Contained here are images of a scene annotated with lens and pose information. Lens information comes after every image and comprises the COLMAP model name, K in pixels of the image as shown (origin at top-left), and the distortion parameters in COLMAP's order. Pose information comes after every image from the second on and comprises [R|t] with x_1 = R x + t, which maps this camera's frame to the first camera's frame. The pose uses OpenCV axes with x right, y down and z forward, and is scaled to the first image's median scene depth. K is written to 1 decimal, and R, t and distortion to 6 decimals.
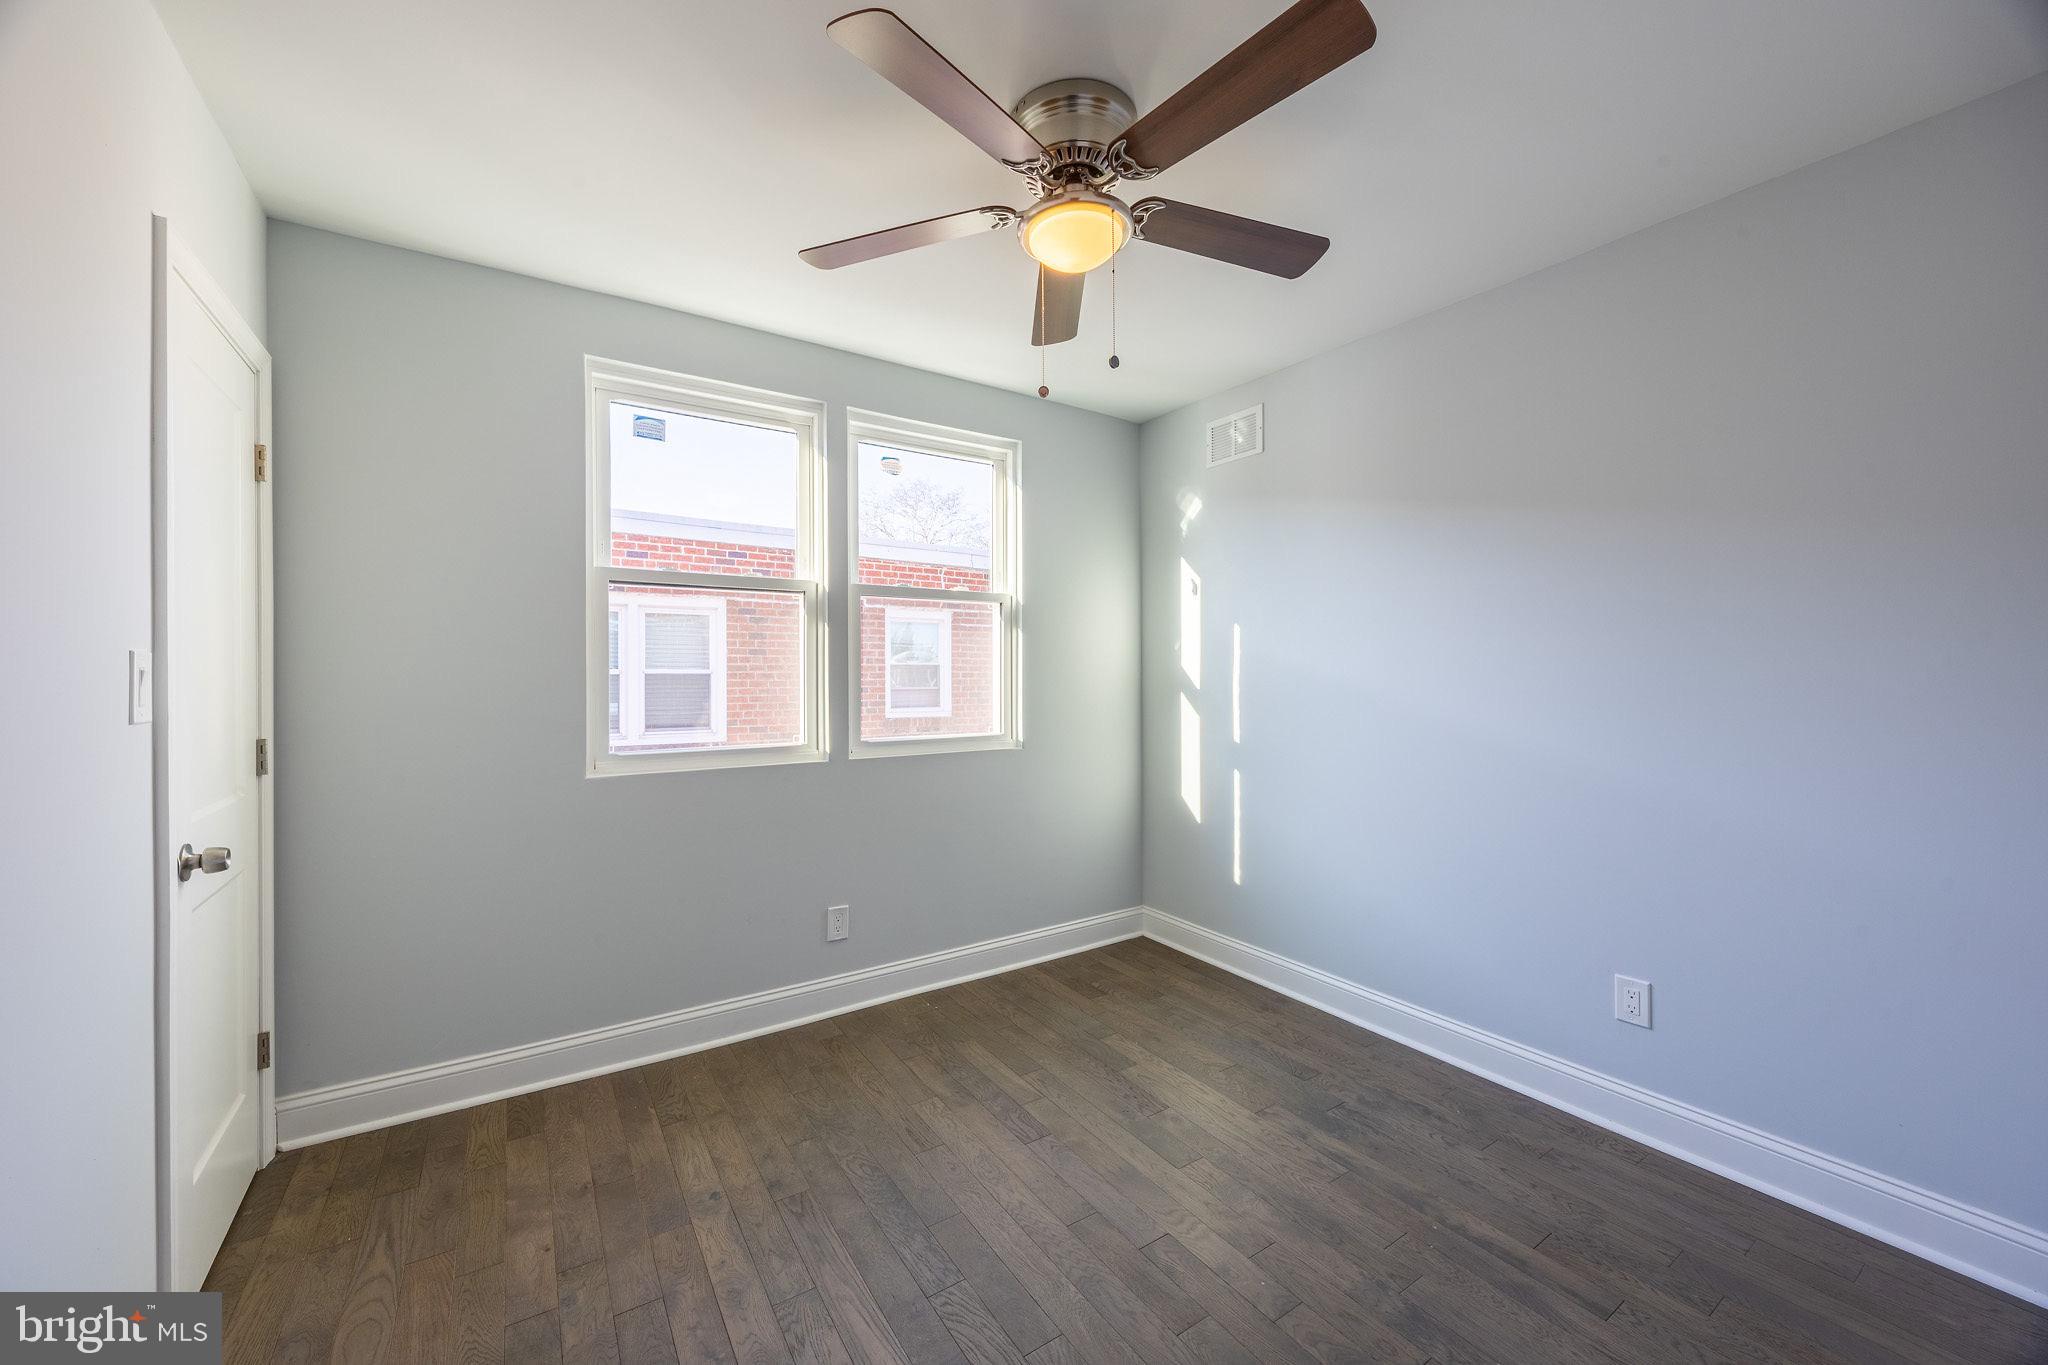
lens RADIAL K [[773.8, 0, 1012.1], [0, 773.8, 677.4], [0, 0, 1]] dist [-0.006683, 0.000508]
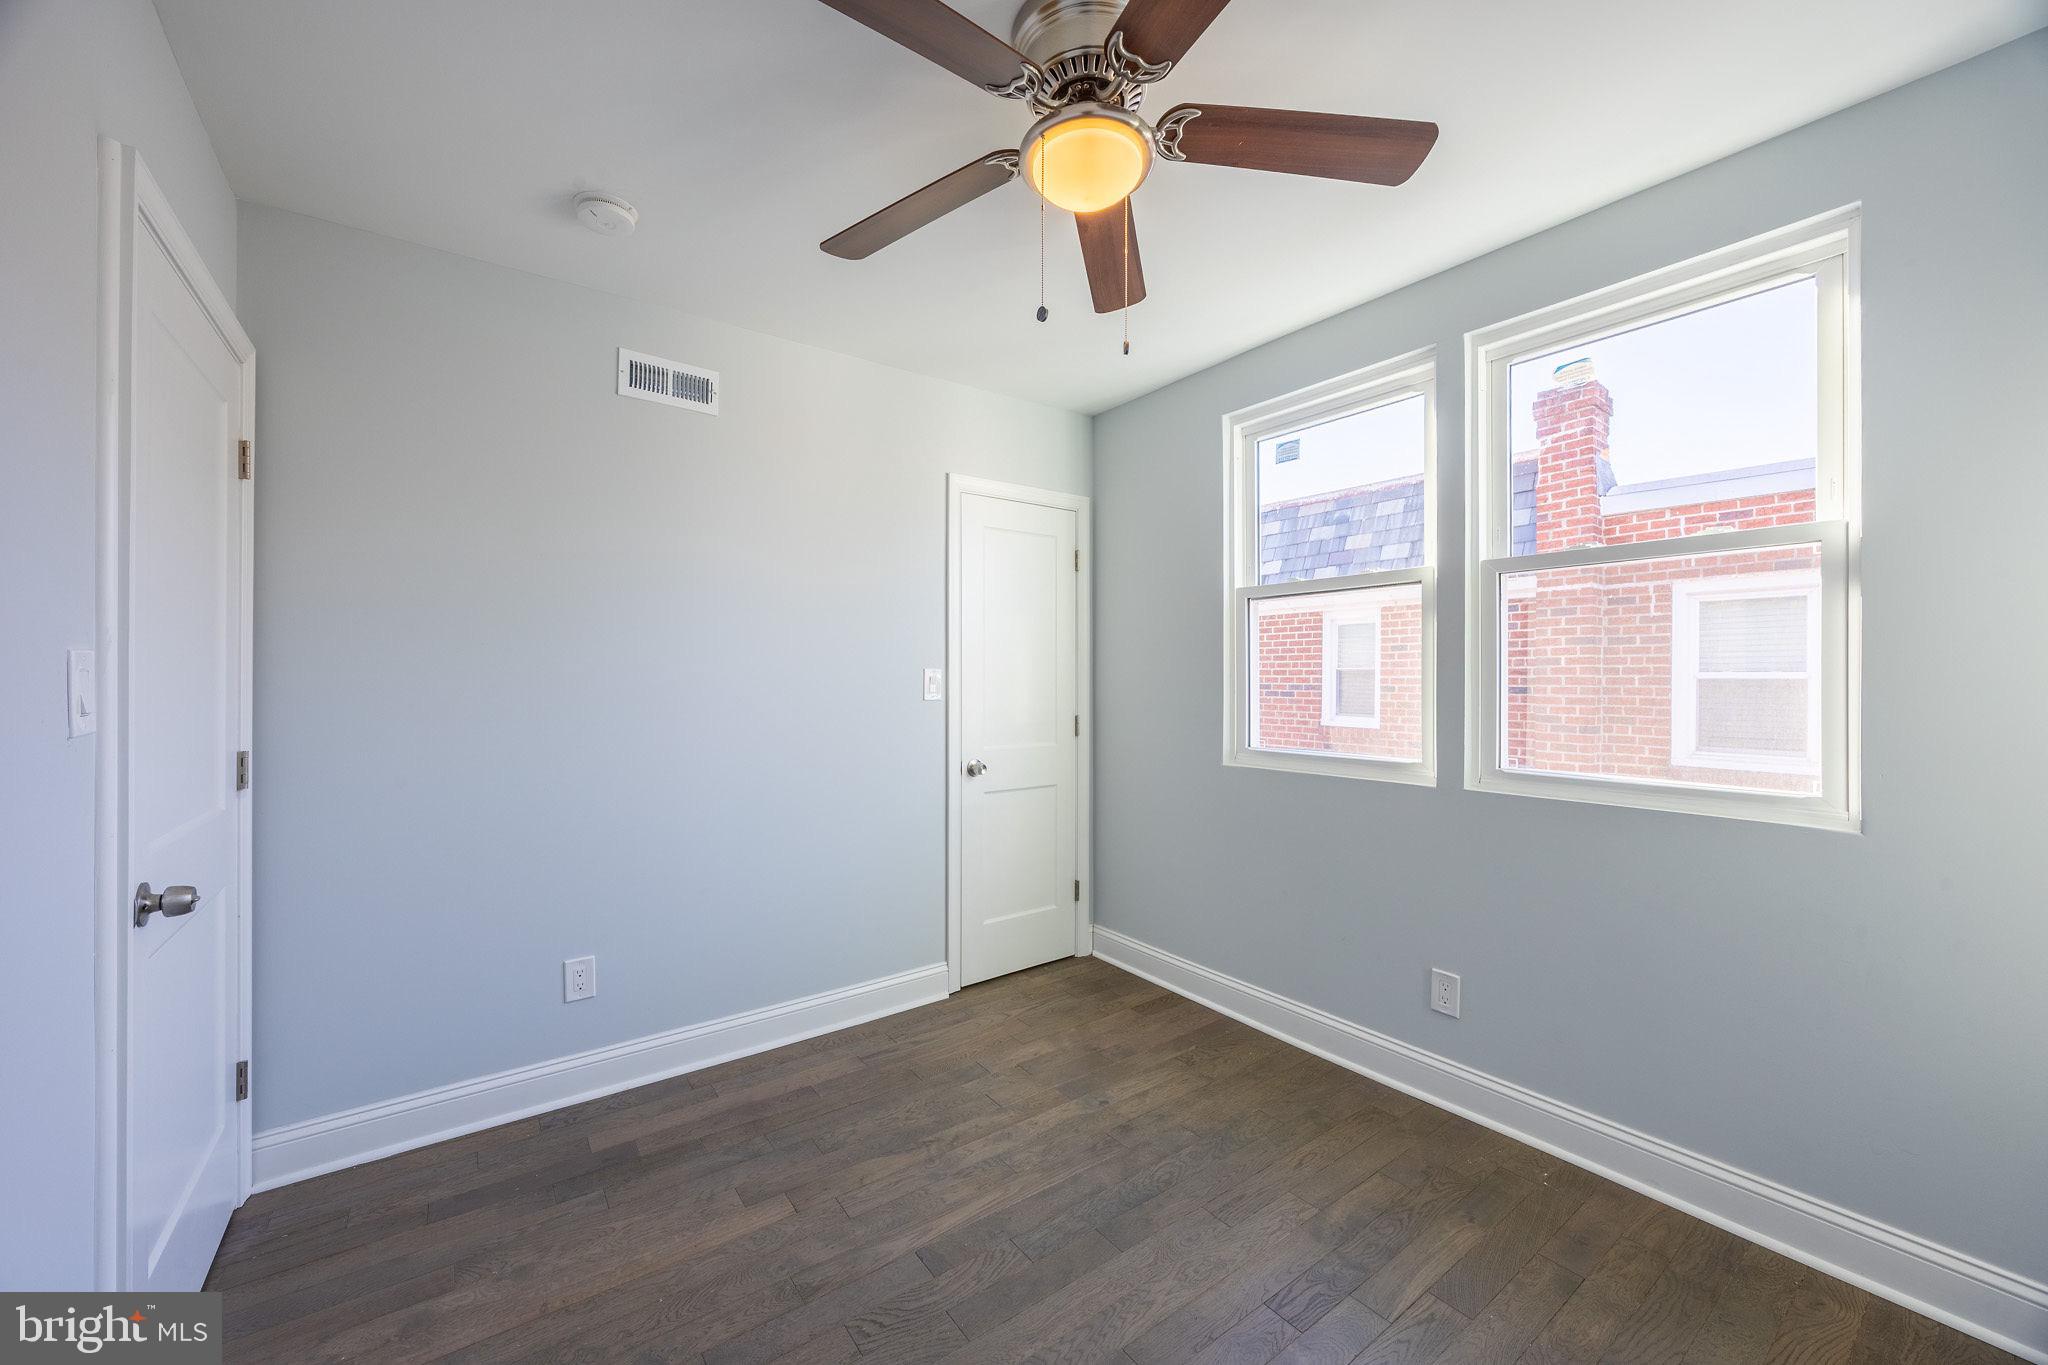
lens RADIAL K [[773.8, 0, 1012.1], [0, 773.8, 677.4], [0, 0, 1]] dist [-0.006683, 0.000508]
pose [[0.046899, -0.001389, -0.998899, 0.665762], [-0.010485, 0.999943, -0.001883, 0.000819], [0.998845, 0.010562, 0.046882, 0.630643]]
